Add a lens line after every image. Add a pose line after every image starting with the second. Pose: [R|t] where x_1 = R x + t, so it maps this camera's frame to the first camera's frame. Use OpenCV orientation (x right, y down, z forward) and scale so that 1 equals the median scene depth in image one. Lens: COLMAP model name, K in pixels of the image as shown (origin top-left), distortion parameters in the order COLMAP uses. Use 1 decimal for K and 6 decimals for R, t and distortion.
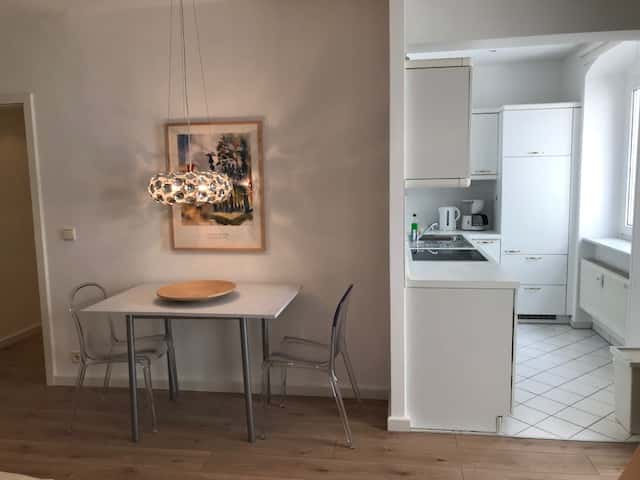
lens RADIAL K [[526.1, 0, 318.2], [0, 526.1, 242.5], [0, 0, 1]] dist [0.066054, -0.078901]
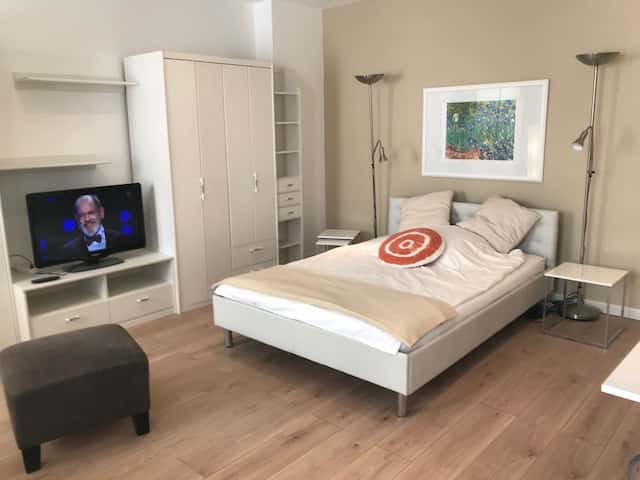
lens RADIAL K [[530.6, 0, 317.1], [0, 530.6, 239.0], [0, 0, 1]] dist [0.004369, 0.004087]
pose [[-0.557237, 0.198154, -0.806363, 0.340204], [-0.074577, 0.955241, 0.286275, -0.084067], [0.826998, 0.219659, -0.517518, 0.794204]]
